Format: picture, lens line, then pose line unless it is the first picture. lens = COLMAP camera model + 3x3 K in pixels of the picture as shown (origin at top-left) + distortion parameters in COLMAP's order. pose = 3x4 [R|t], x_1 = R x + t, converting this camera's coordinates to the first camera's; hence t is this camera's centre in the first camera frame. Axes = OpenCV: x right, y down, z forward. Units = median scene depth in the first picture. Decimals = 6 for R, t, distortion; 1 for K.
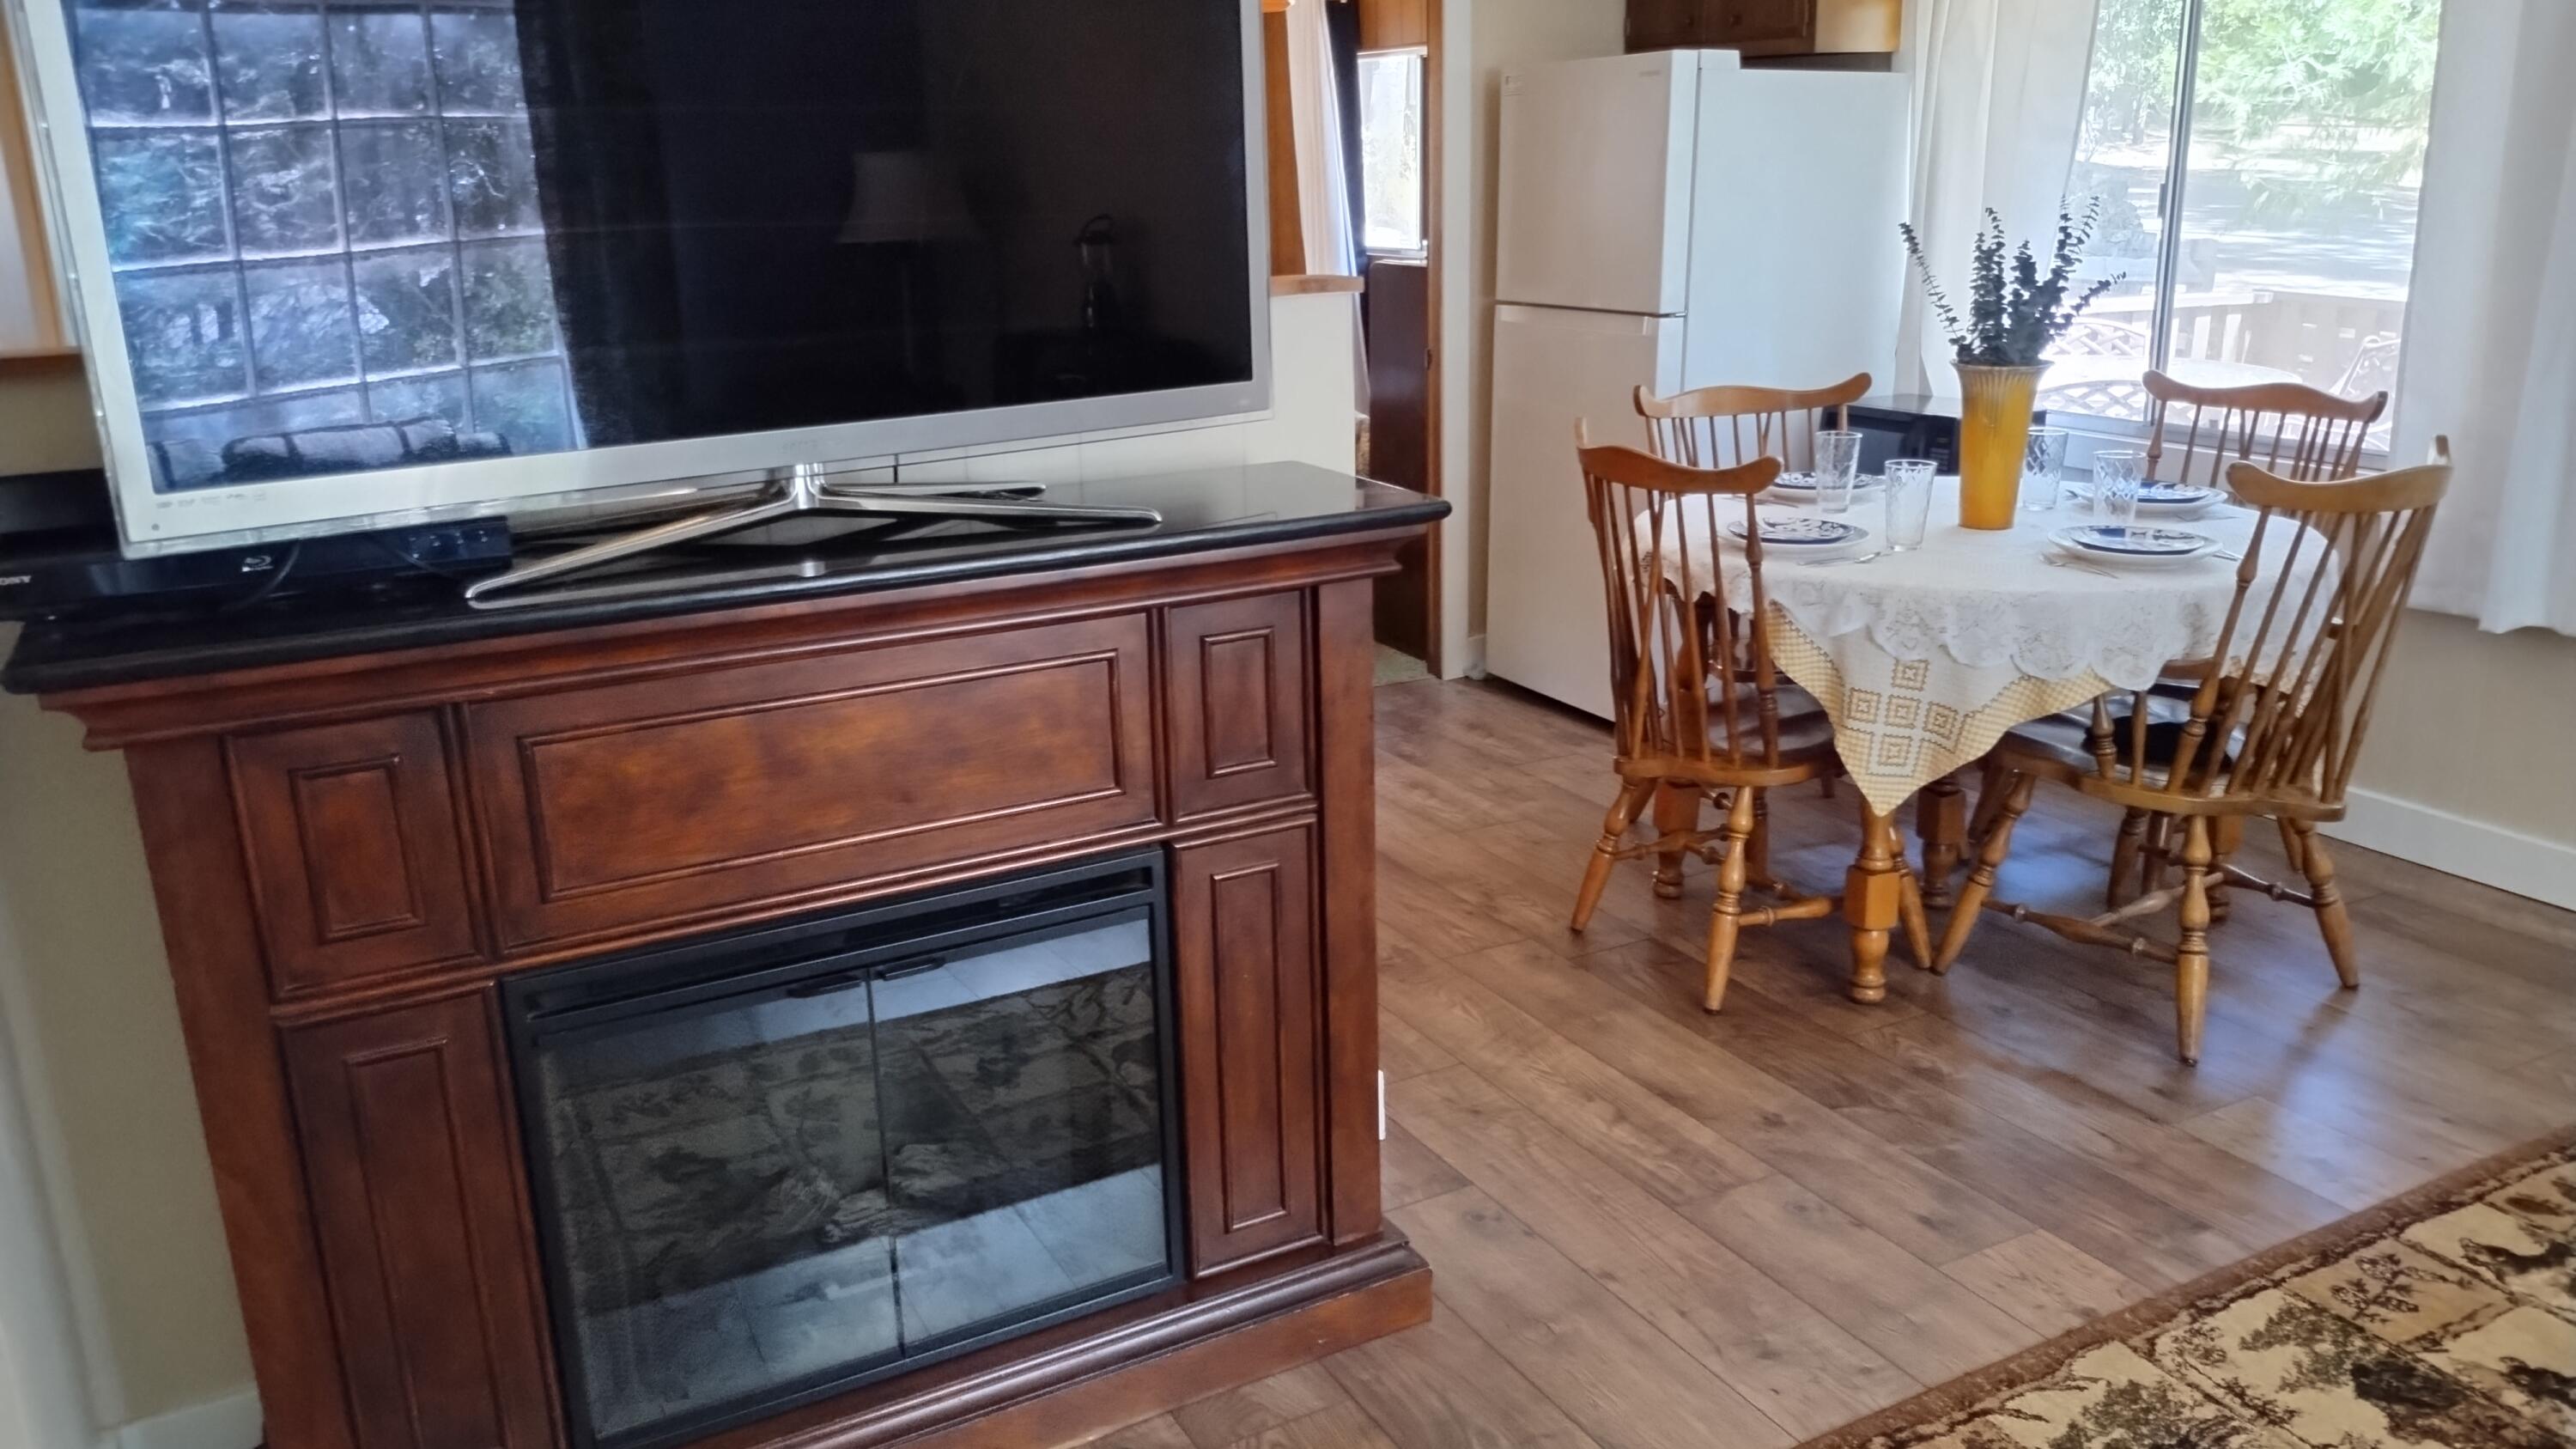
lens RADIAL K [[1907.8, 0, 1288.8], [0, 1907.8, 720.4], [0, 0, 1]] dist [0.090017, -0.138582]
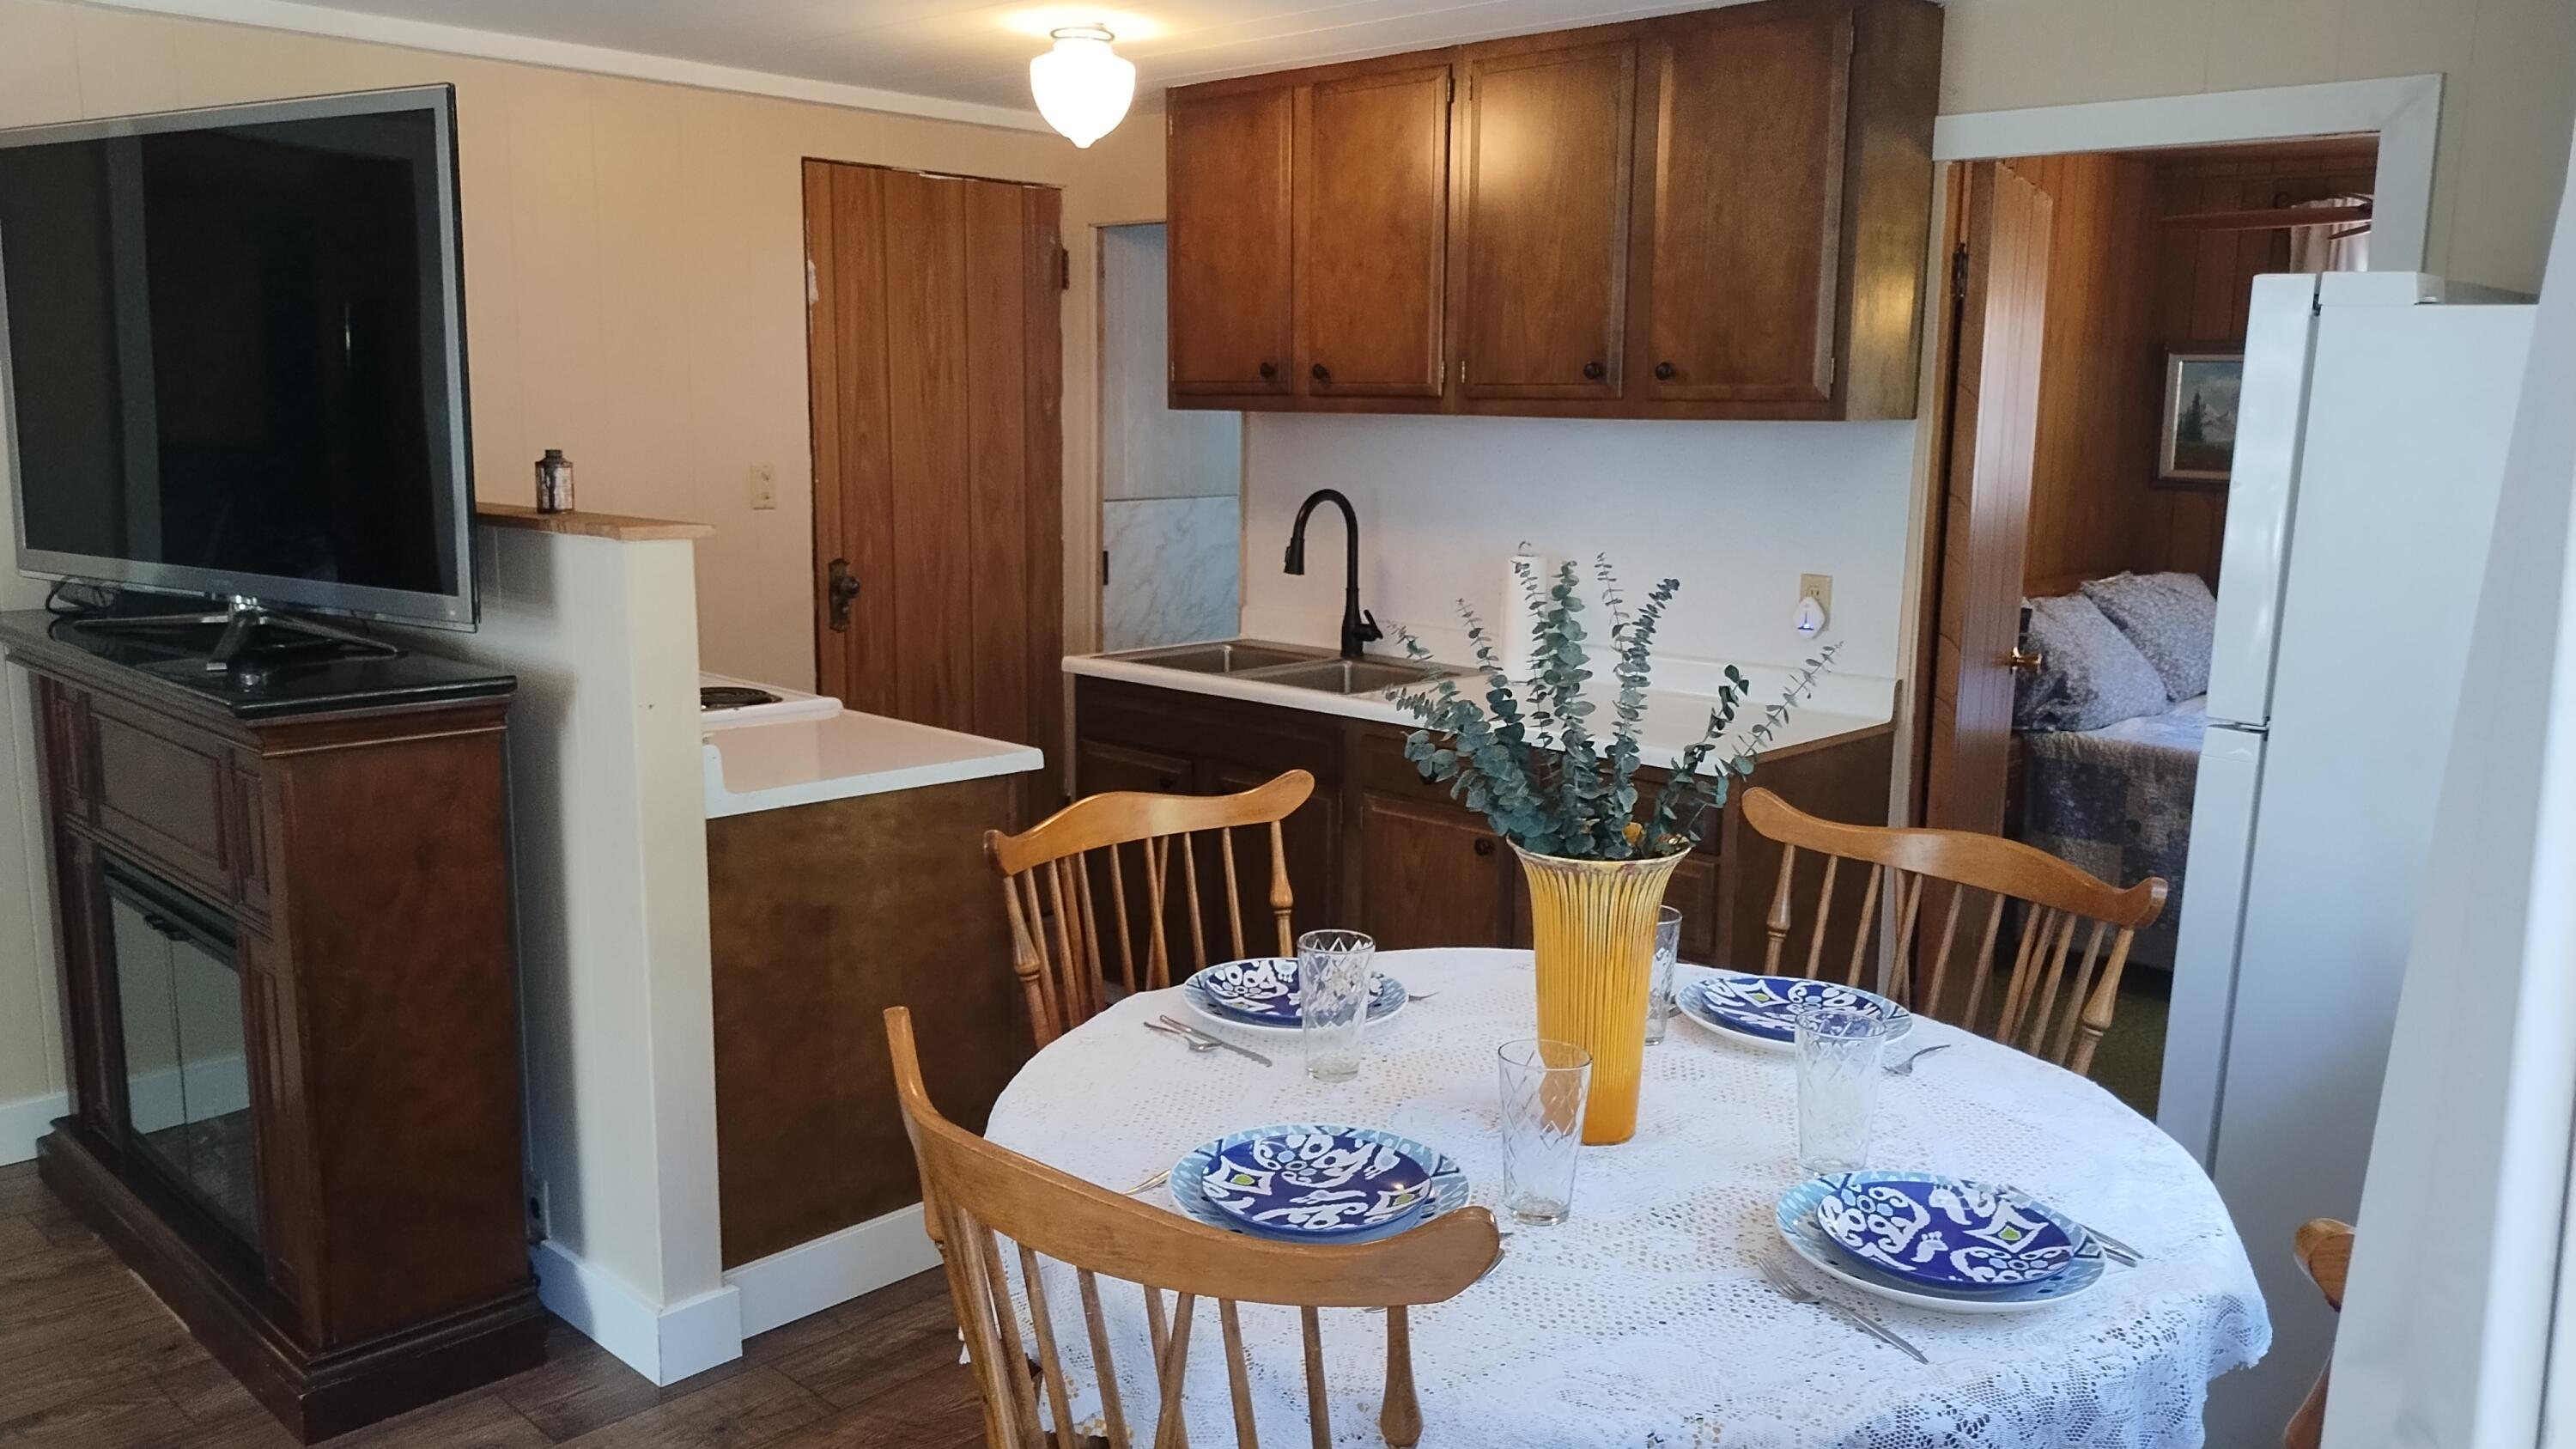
lens RADIAL K [[1907.8, 0, 1288.8], [0, 1907.8, 720.4], [0, 0, 1]] dist [0.090017, -0.138582]
pose [[0.310939, 0.183568, -0.932534, 0.945847], [-0.287320, 0.953418, 0.091877, -0.272524], [0.905960, 0.239368, 0.349198, 0.809971]]
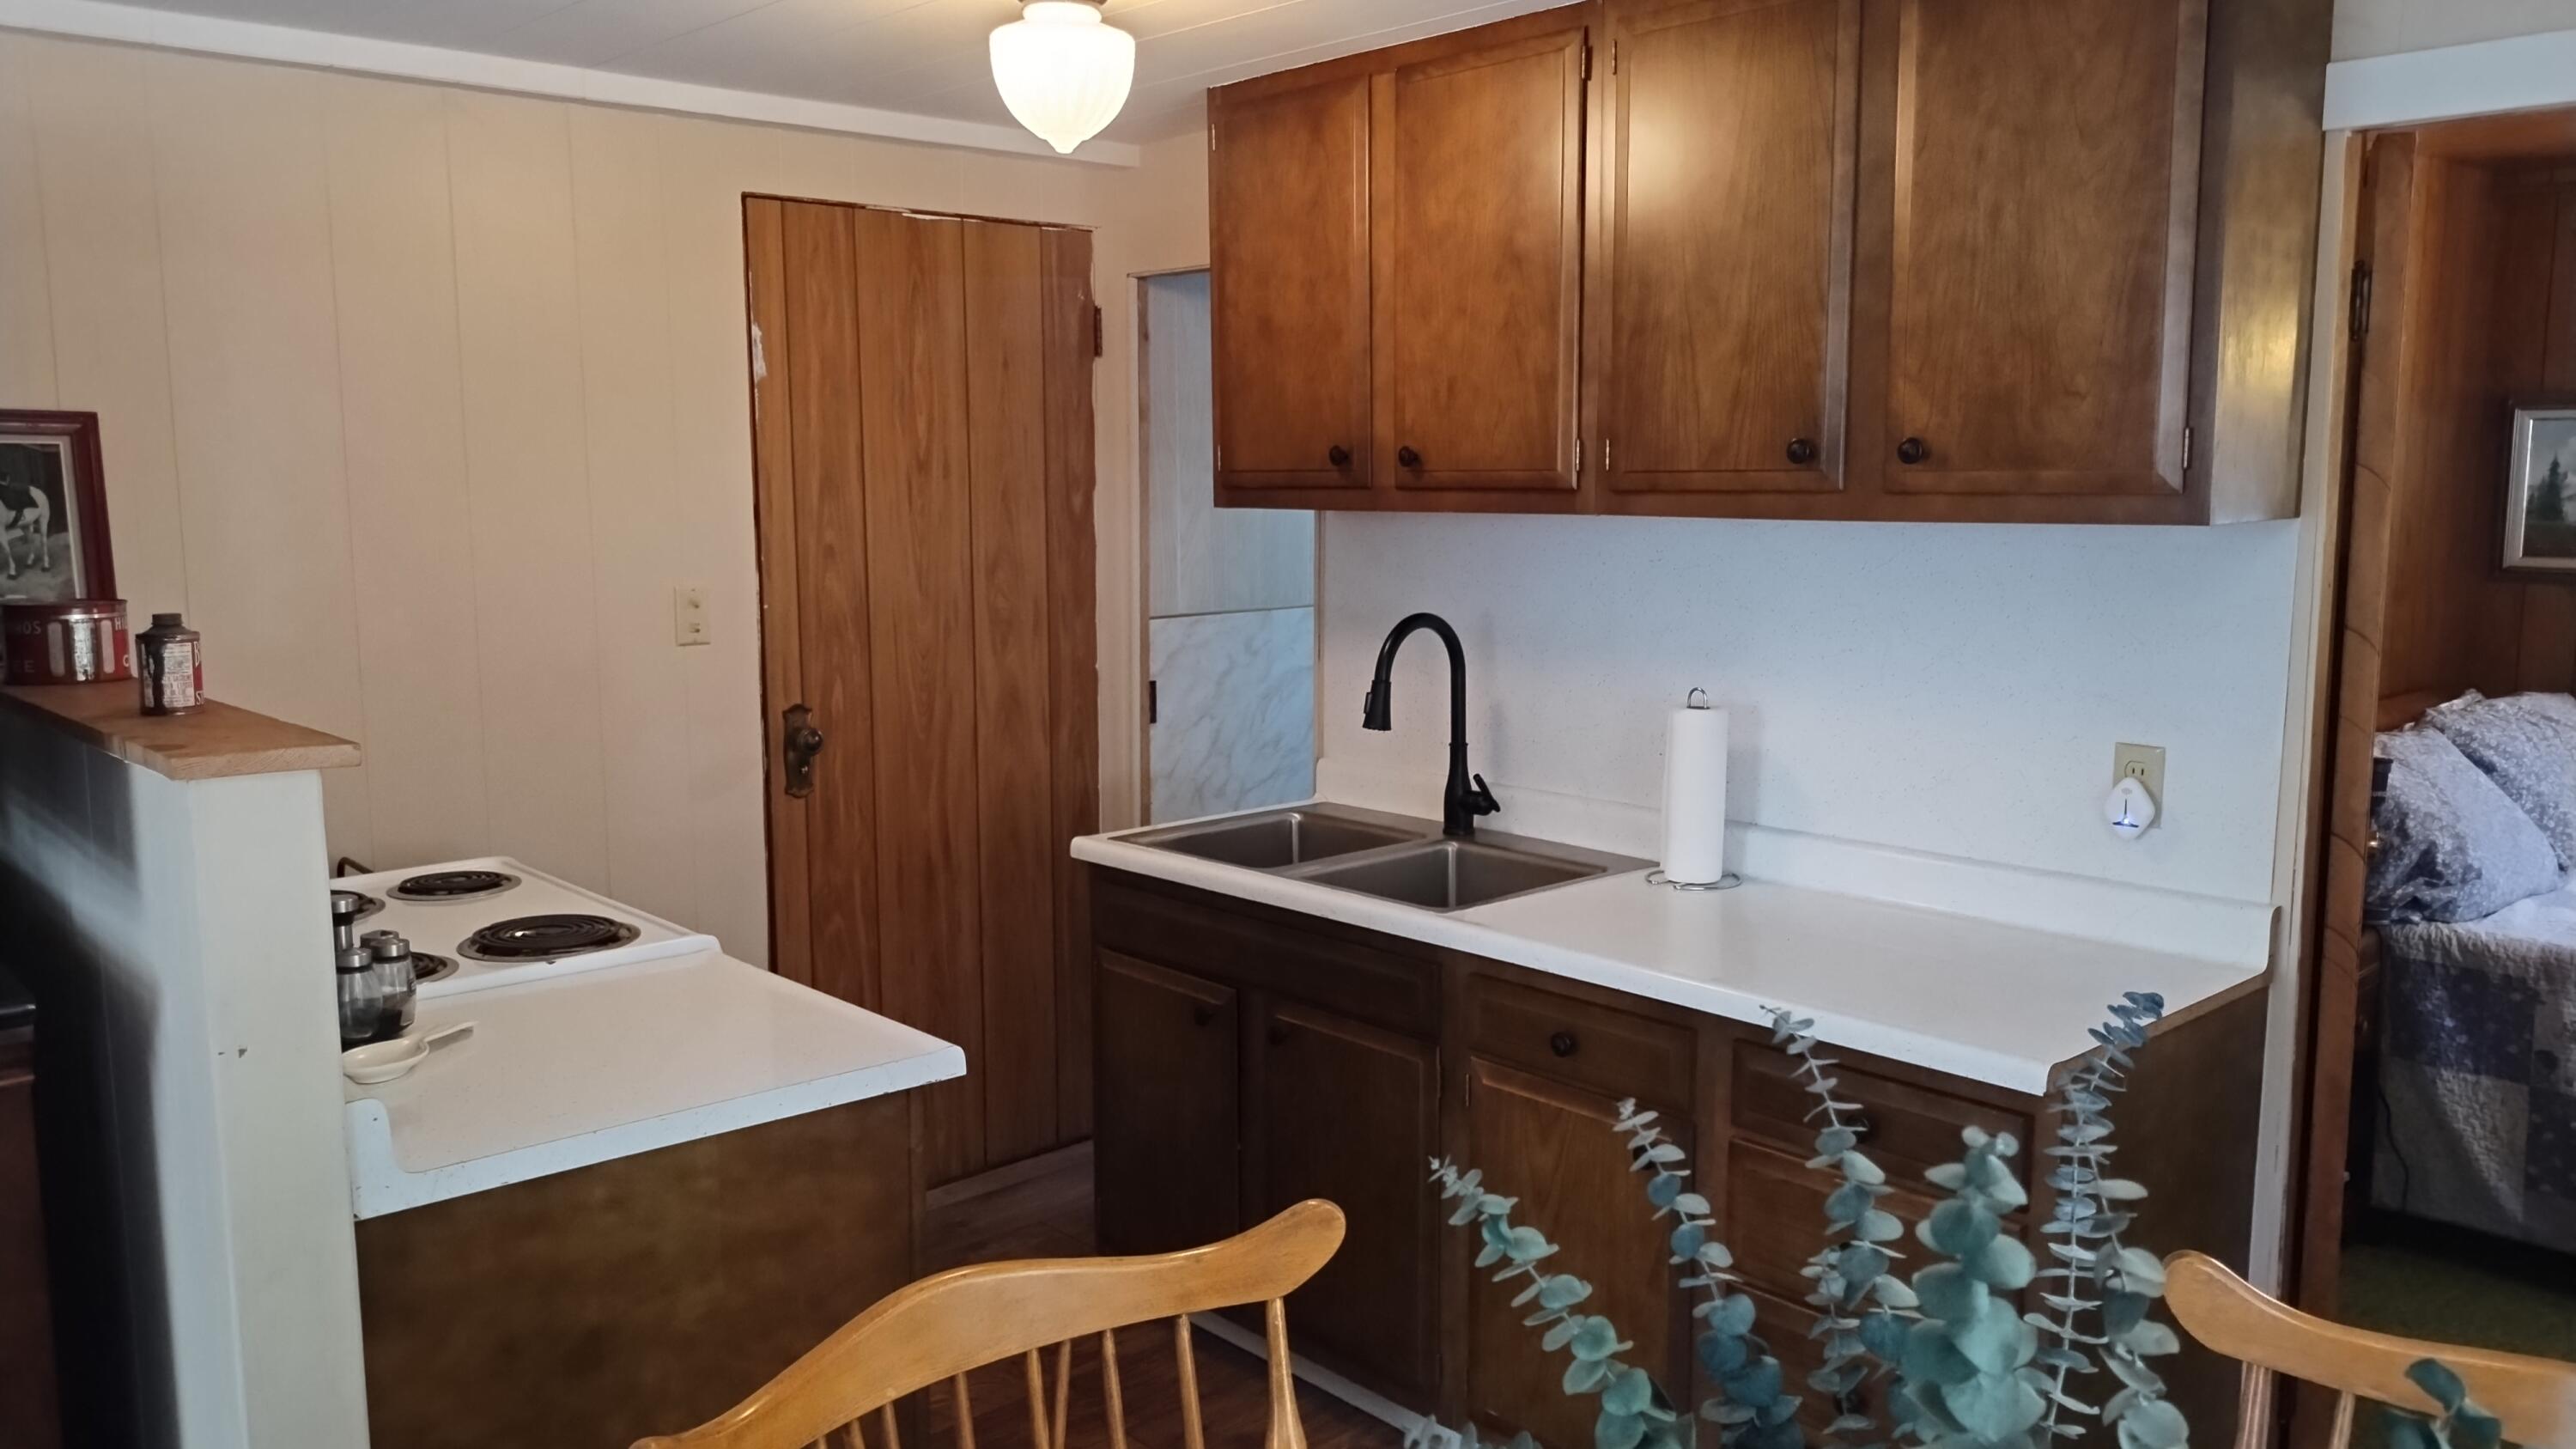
lens RADIAL K [[1907.8, 0, 1288.8], [0, 1907.8, 720.4], [0, 0, 1]] dist [0.090017, -0.138582]
pose [[0.243977, 0.148439, -0.958353, 0.590070], [-0.275534, 0.958101, 0.078255, -0.320722], [0.929815, 0.244966, 0.274654, 0.950952]]
